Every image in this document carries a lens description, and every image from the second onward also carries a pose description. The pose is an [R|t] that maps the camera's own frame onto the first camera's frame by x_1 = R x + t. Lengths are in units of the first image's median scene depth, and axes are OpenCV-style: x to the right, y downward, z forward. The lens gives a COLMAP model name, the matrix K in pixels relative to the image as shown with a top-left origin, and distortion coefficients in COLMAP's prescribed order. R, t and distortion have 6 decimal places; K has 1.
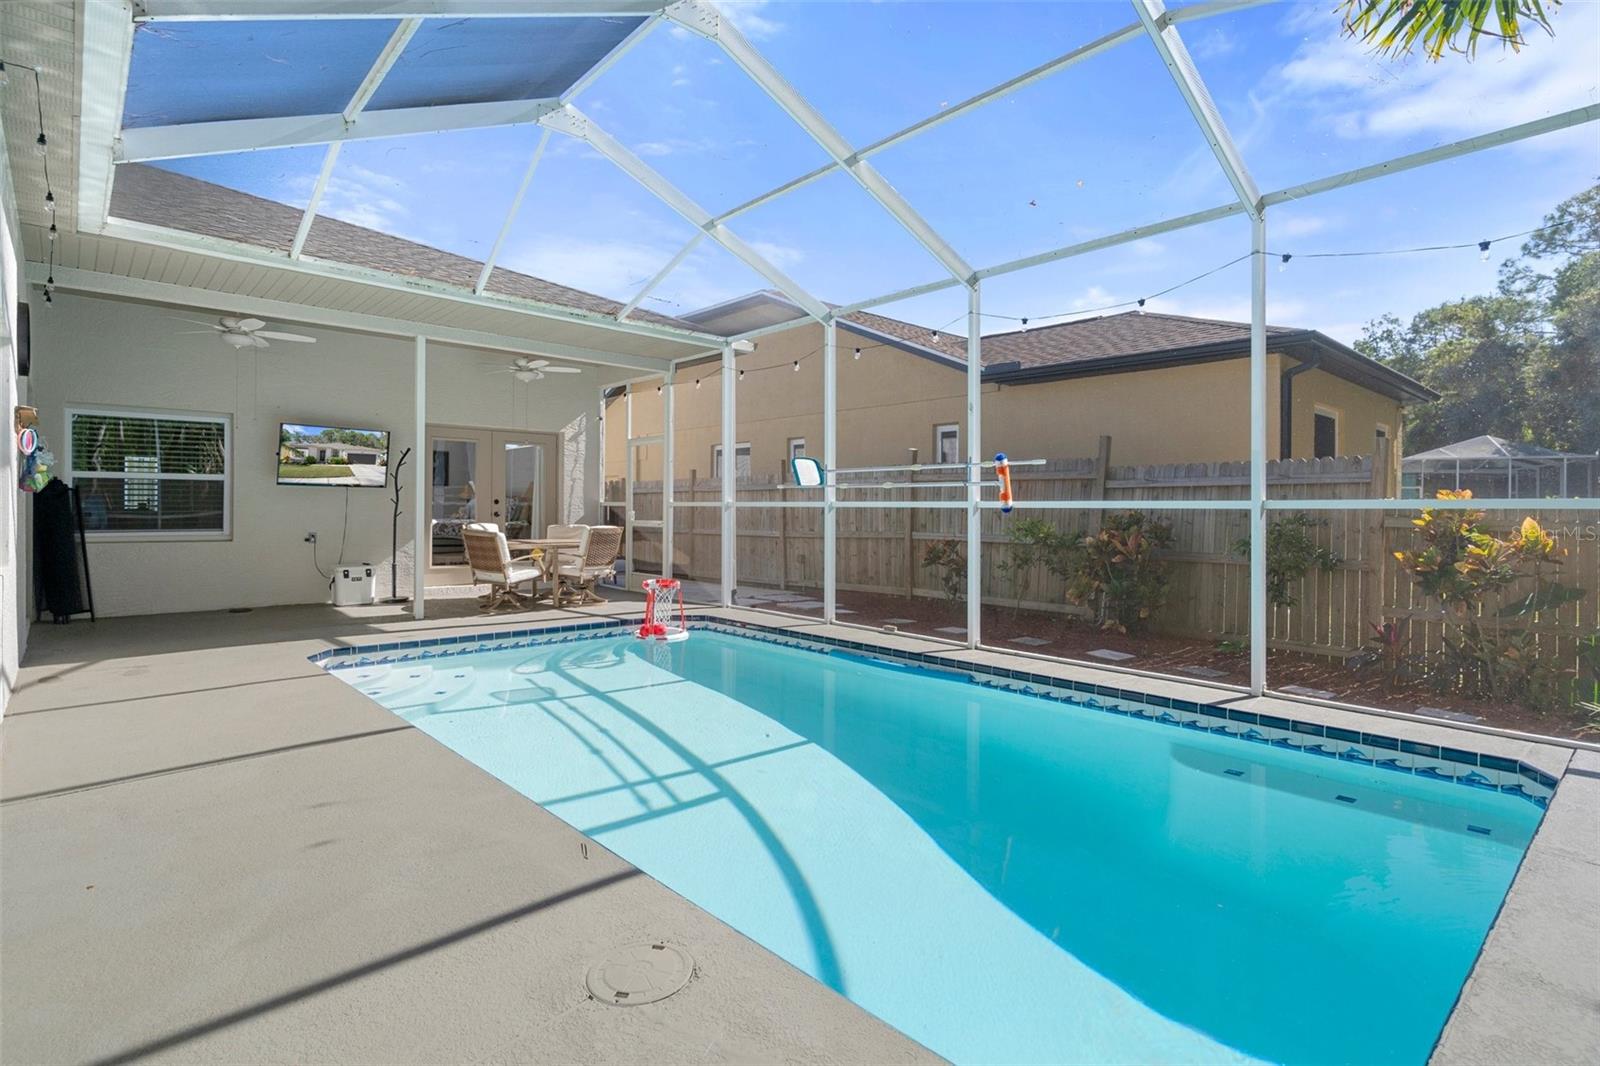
lens RADIAL K [[791.5, 0, 822.0], [0, 791.5, 500.4], [0, 0, 1]] dist [-0.016215, -0.004105]
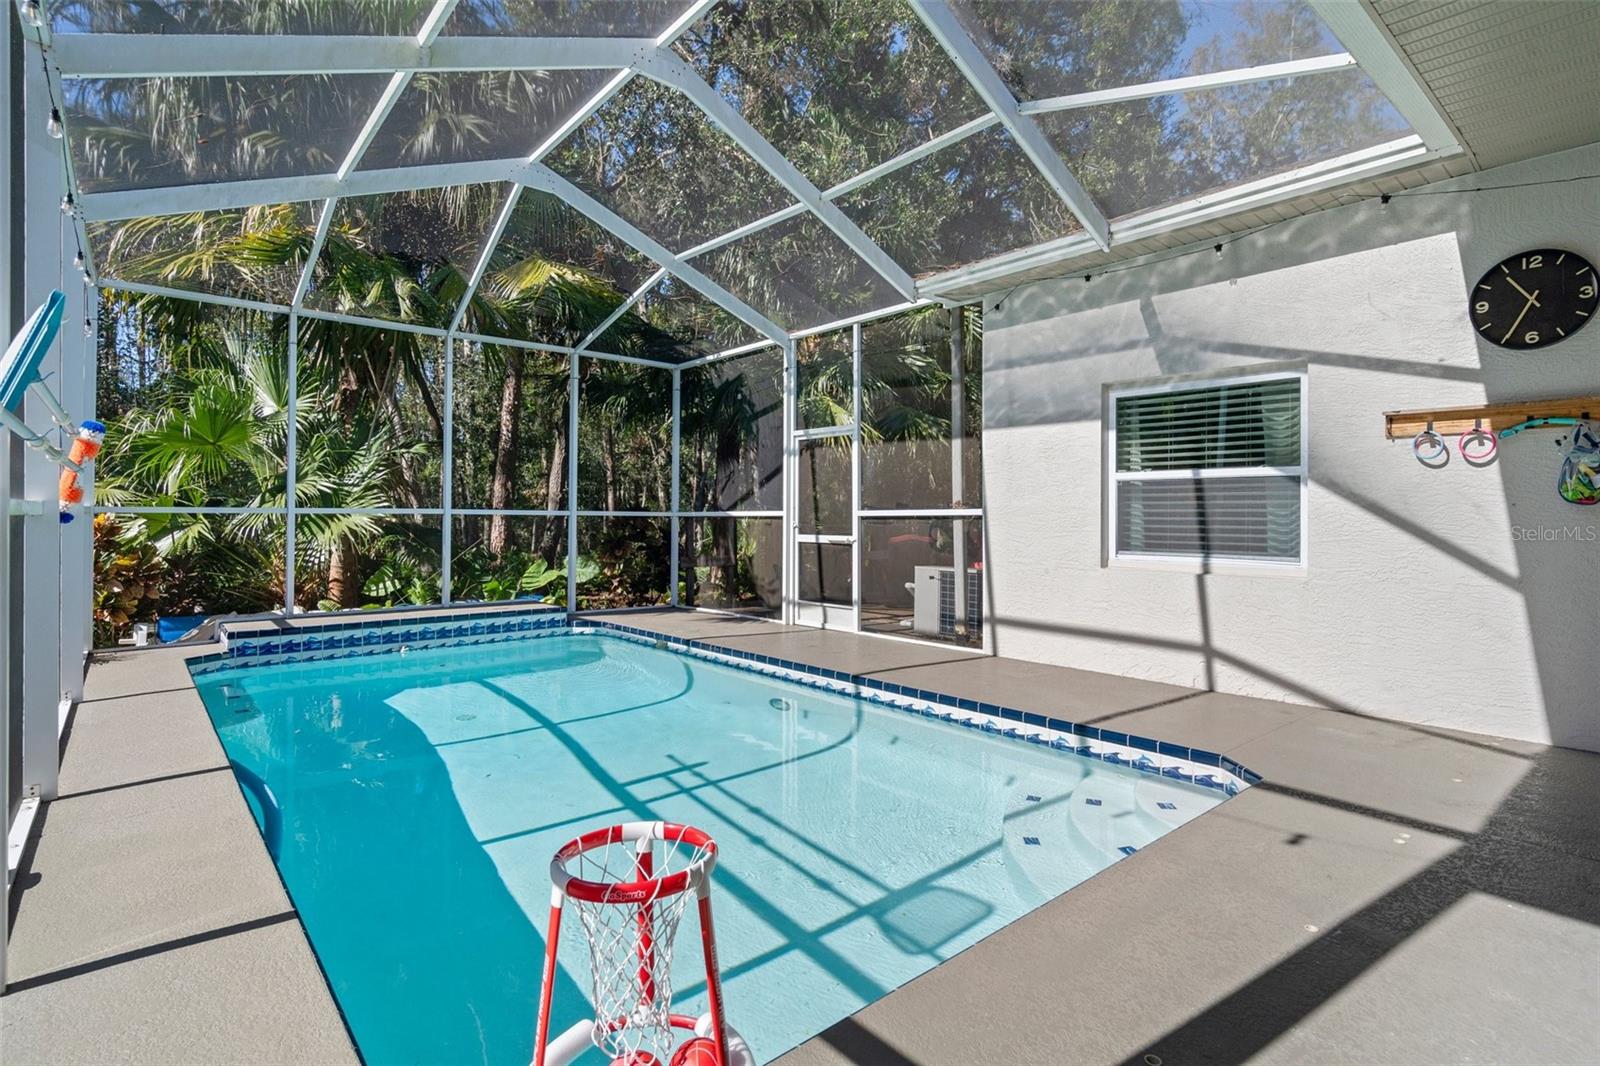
lens RADIAL K [[791.5, 0, 805.8], [0, 791.5, 522.1], [0, 0, 1]] dist [-0.016215, -0.004105]
pose [[-0.997697, -0.011951, 0.066772, -0.423798], [-0.011506, 0.999909, 0.007038, 0.006165], [-0.066850, 0.006254, -0.997743, 1.976445]]
